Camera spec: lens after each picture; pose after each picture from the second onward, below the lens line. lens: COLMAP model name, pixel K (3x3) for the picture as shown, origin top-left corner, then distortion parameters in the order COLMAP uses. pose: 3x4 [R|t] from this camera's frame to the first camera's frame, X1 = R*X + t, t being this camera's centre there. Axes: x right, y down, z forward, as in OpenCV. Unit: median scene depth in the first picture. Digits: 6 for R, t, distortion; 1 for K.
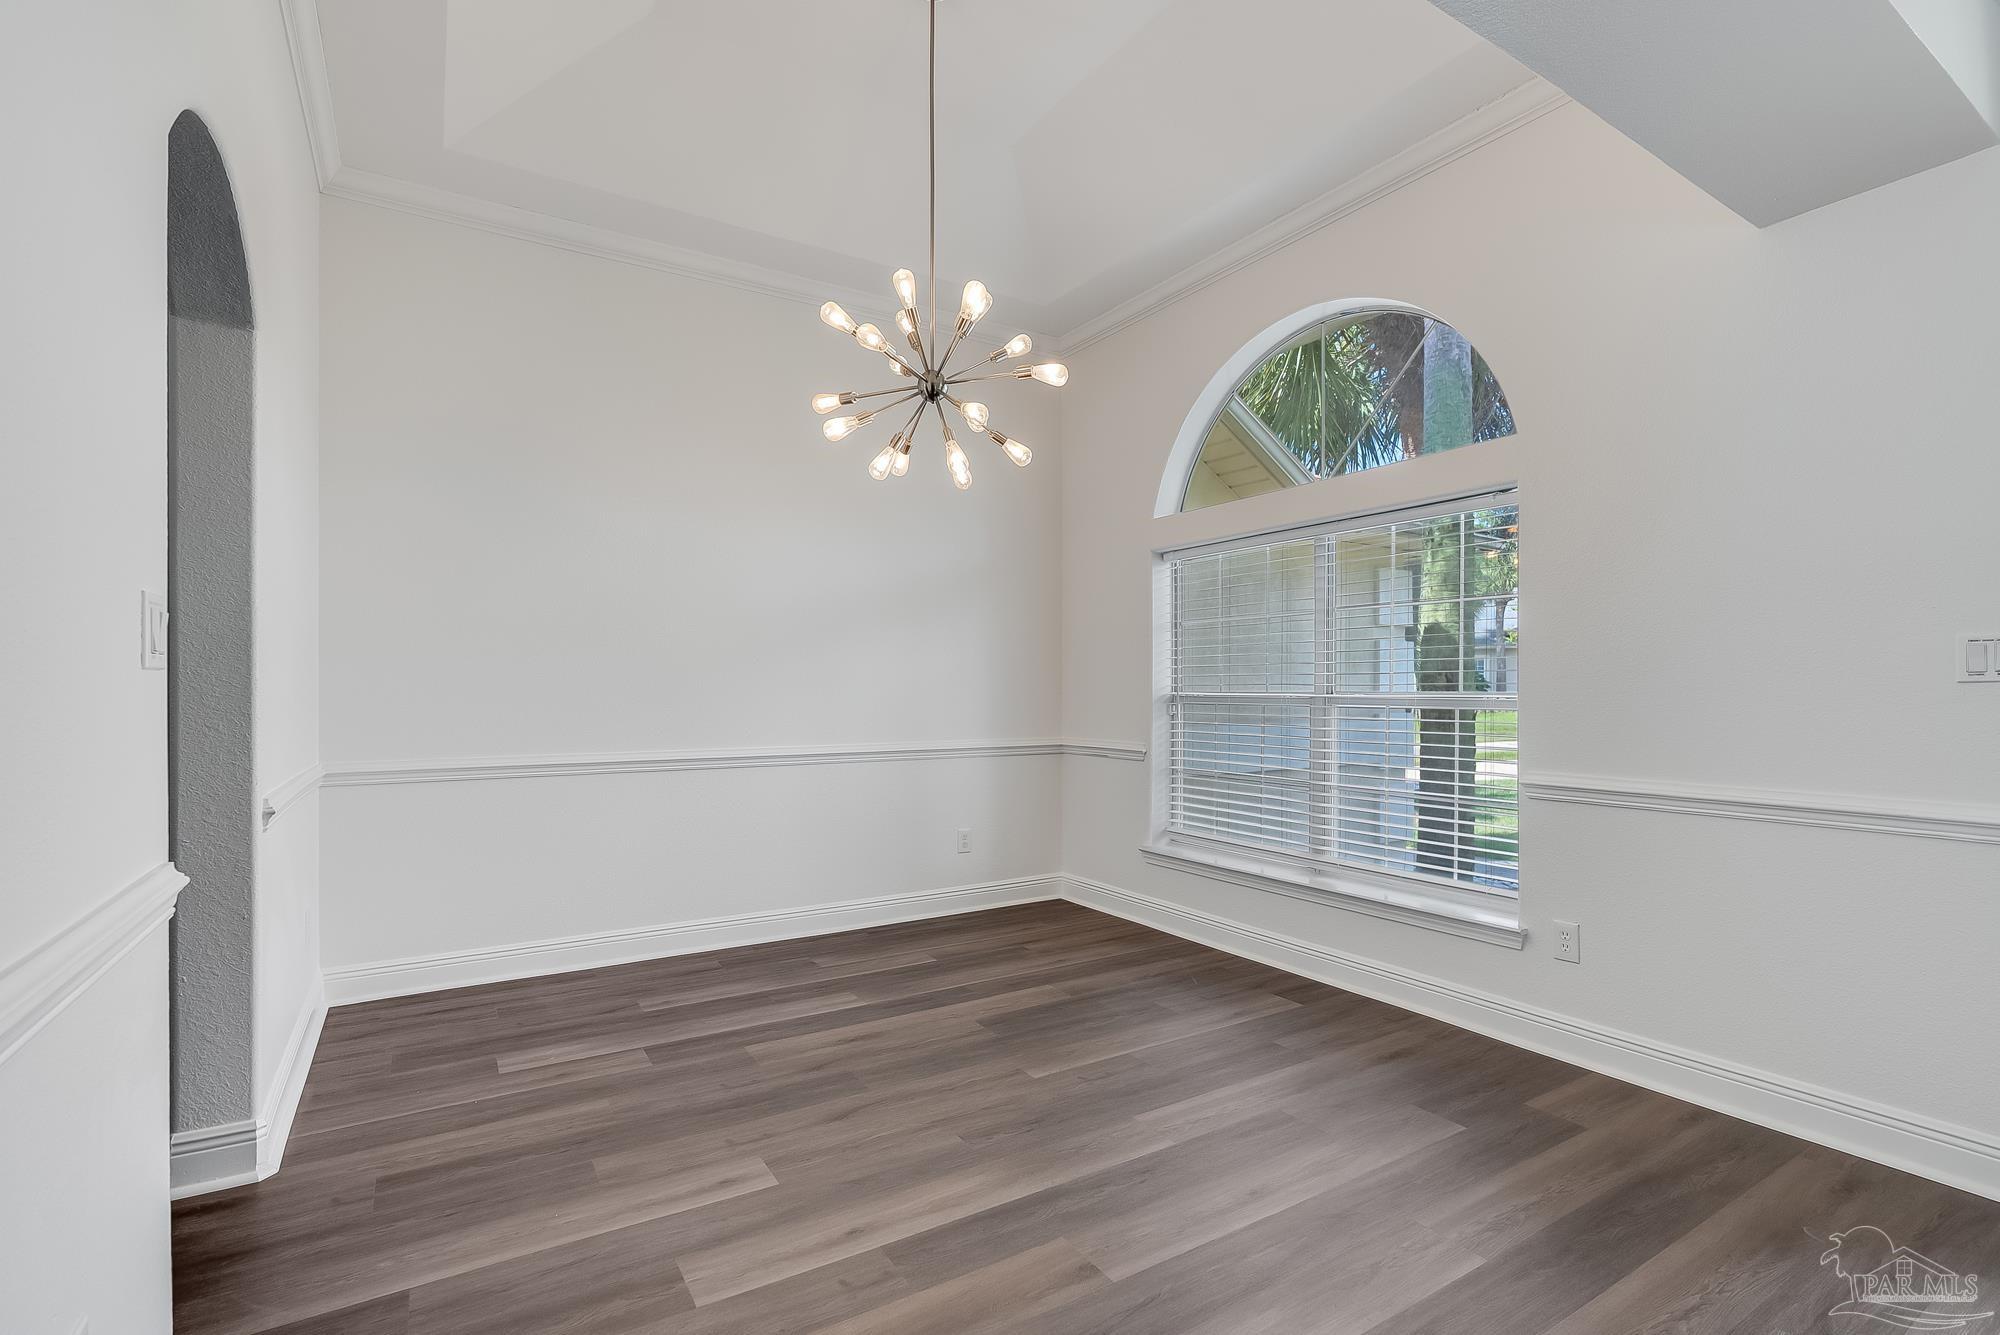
lens RADIAL K [[921.0, 0, 1004.0], [0, 921.0, 676.9], [0, 0, 1]] dist [-0.001298, -0.000113]
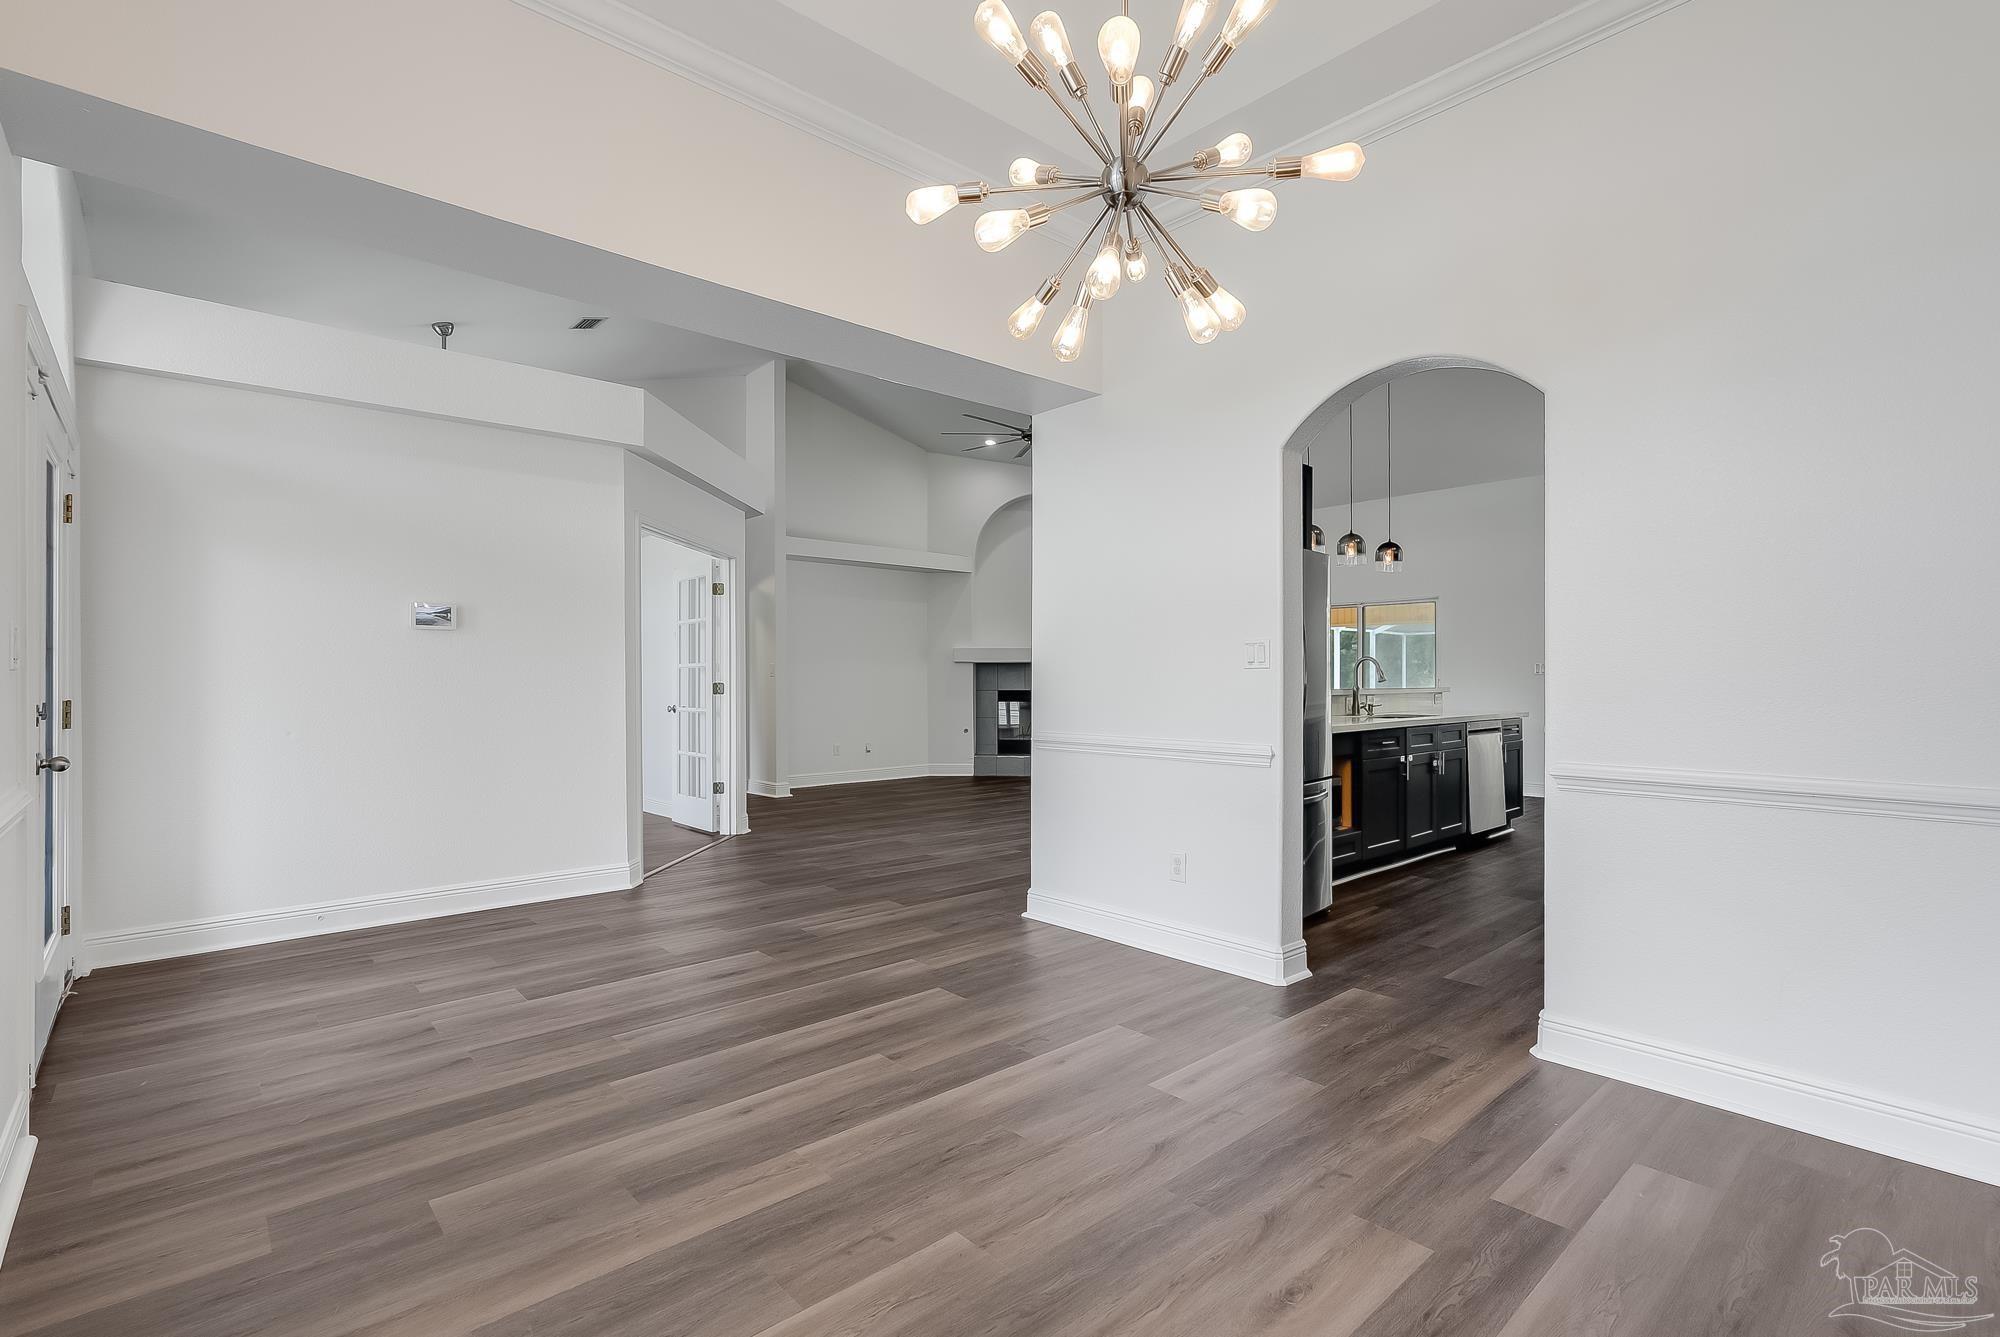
lens RADIAL K [[921.0, 0, 1003.2], [0, 921.0, 682.6], [0, 0, 1]] dist [-0.001298, -0.000113]
pose [[-0.984643, 0.003127, -0.174551, 0.136830], [0.005050, 0.999931, -0.010575, 0.031630], [0.174505, -0.011294, -0.984591, 1.946307]]
